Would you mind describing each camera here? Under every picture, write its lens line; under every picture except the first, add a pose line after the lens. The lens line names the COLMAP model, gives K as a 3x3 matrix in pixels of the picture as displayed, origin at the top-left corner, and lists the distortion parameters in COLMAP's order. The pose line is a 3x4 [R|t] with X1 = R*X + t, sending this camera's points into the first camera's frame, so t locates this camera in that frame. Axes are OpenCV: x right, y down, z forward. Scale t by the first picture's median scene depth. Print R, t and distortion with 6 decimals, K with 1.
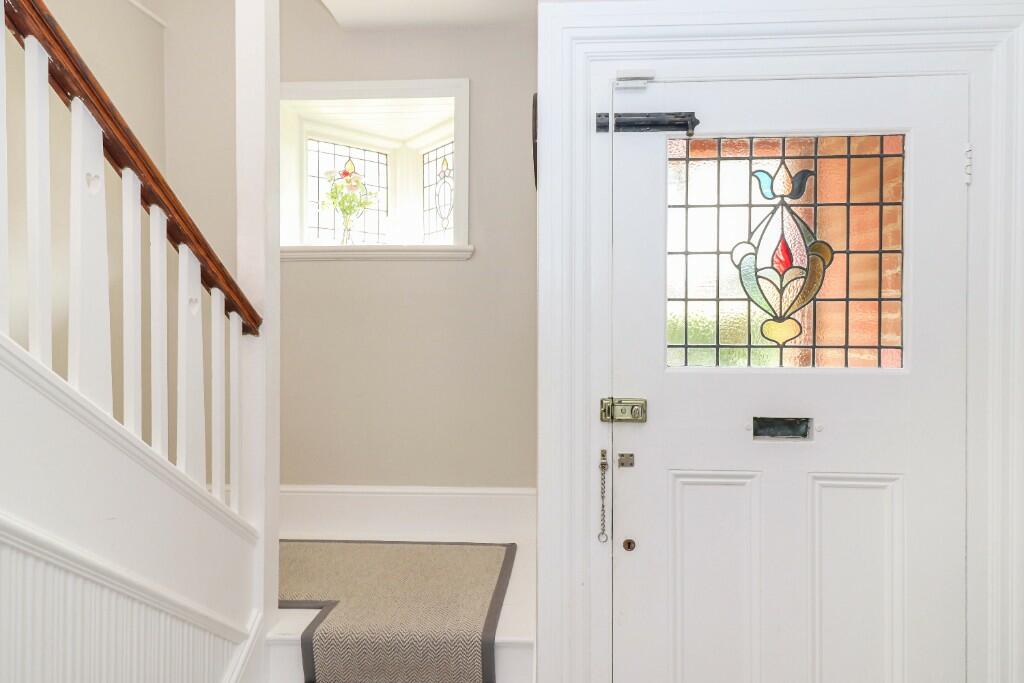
lens RADIAL K [[593.8, 0, 544.4], [0, 593.8, 322.2], [0, 0, 1]] dist [0.023204, -0.000232]
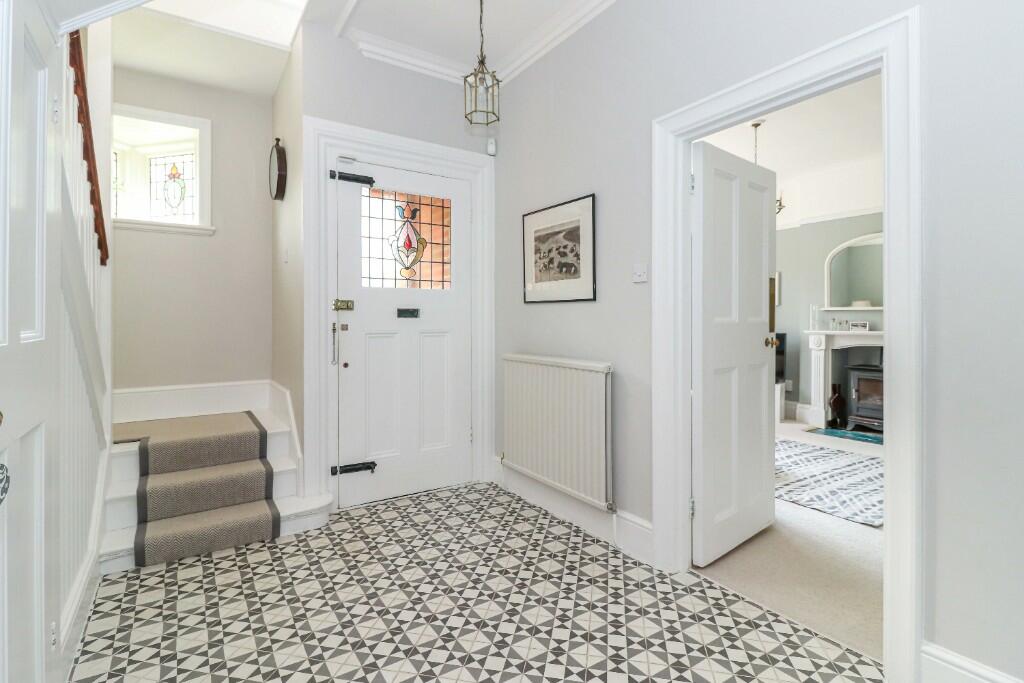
lens RADIAL K [[500.7, 0, 507.0], [0, 500.7, 323.7], [0, 0, 1]] dist [-0.001880, -0.000602]
pose [[0.800893, -0.005508, 0.598782, -0.497582], [0.007881, 0.999968, -0.001344, 0.224656], [-0.598755, 0.005795, 0.800911, -0.867621]]
